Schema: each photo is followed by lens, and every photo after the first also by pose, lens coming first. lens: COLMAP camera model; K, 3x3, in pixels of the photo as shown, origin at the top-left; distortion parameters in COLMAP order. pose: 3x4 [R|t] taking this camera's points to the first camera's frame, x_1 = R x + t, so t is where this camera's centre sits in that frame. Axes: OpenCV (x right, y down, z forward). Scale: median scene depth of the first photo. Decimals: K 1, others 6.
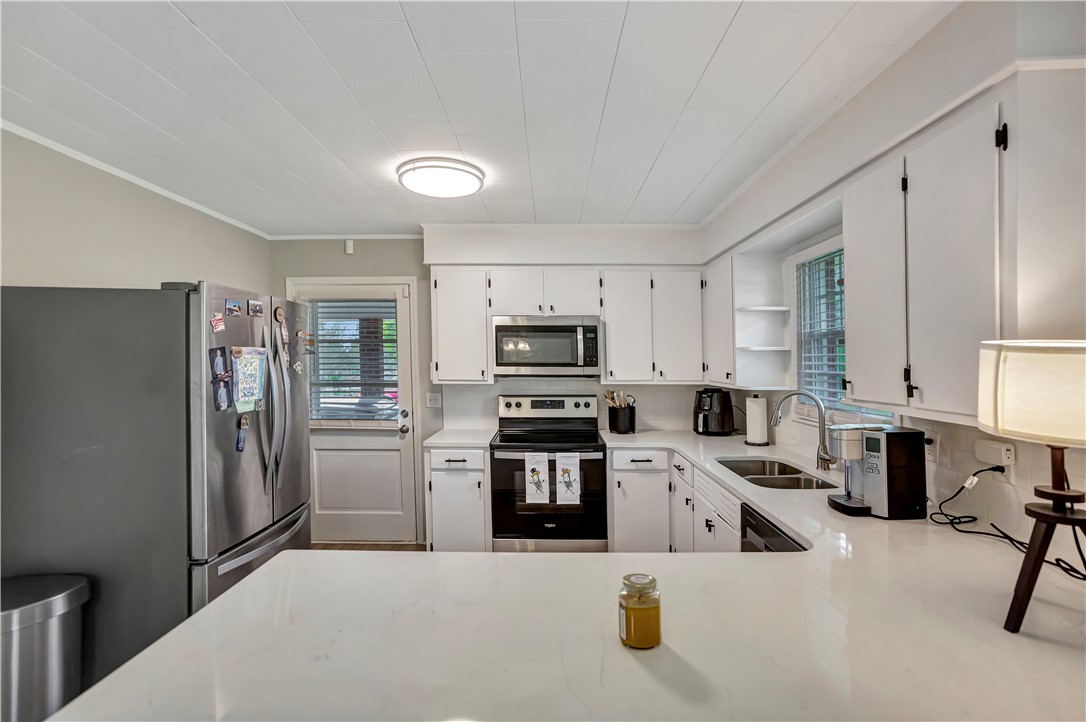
lens RADIAL K [[507.1, 0, 547.6], [0, 507.1, 360.0], [0, 0, 1]] dist [-0.018074, 0.002373]
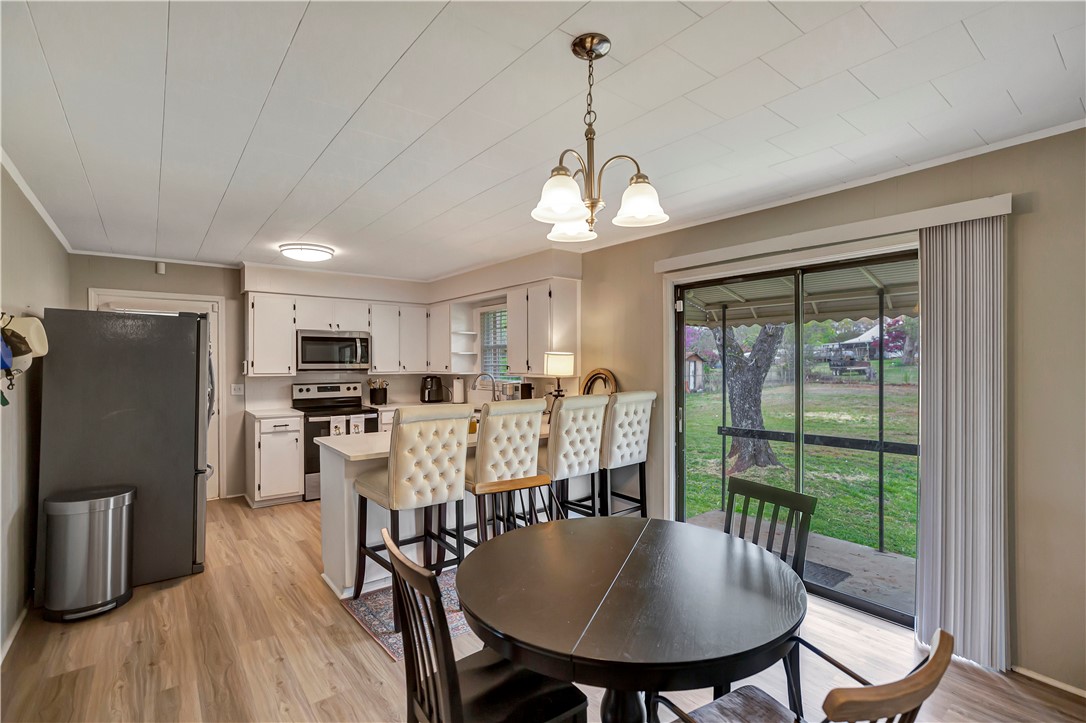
lens RADIAL K [[507.1, 0, 547.0], [0, 507.1, 358.9], [0, 0, 1]] dist [-0.018074, 0.002373]
pose [[0.776236, 0.002928, 0.630435, -0.519681], [0.003035, 0.999960, -0.008381, 0.015646], [-0.630435, 0.008419, 0.776197, -0.672402]]
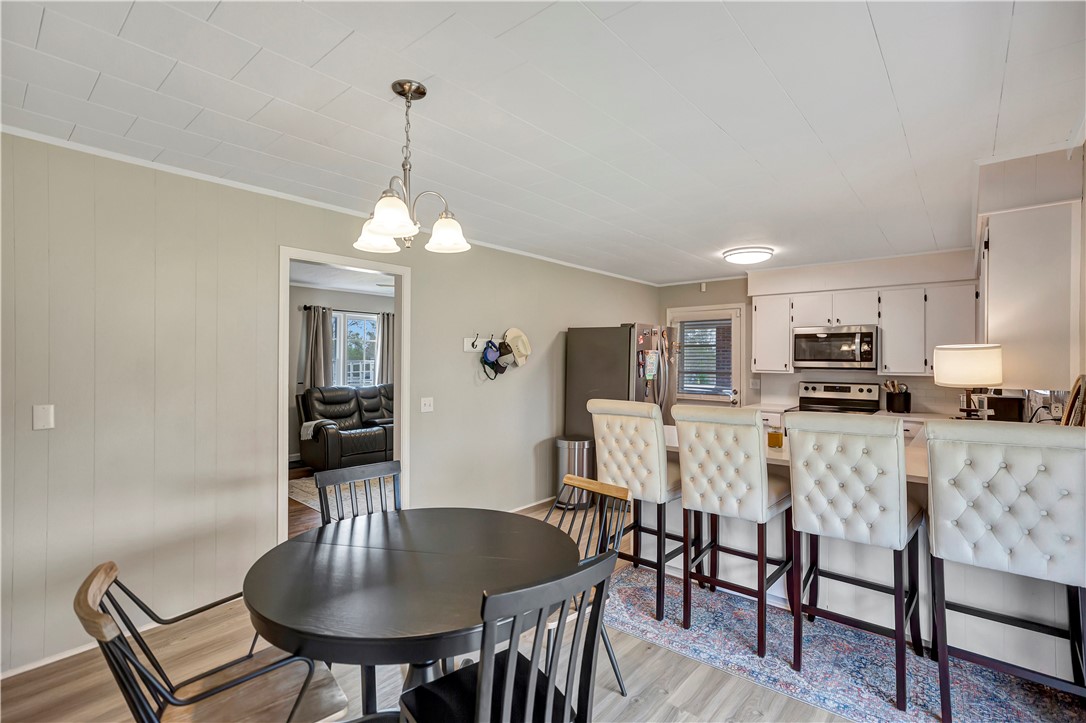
lens RADIAL K [[507.1, 0, 554.0], [0, 507.1, 388.7], [0, 0, 1]] dist [-0.018074, 0.002373]
pose [[0.770578, 0.039374, -0.636128, 0.330879], [-0.003960, 0.998366, 0.056998, 0.012216], [0.637333, -0.041402, 0.769475, -0.657221]]
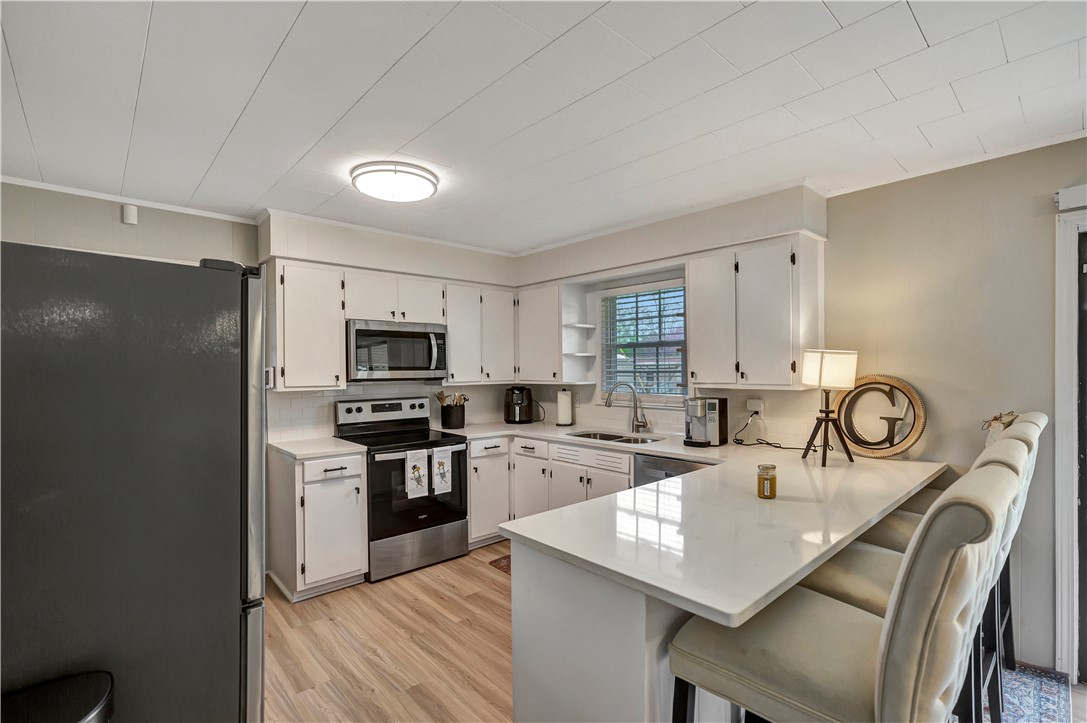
lens RADIAL K [[507.6, 0, 545.9], [0, 507.6, 372.4], [0, 0, 1]] dist [-0.018074, 0.002373]
pose [[0.729382, -0.012607, 0.683990, -0.545860], [0.008995, 0.999920, 0.008838, 0.011990], [-0.684047, -0.000293, 0.729438, 0.037184]]
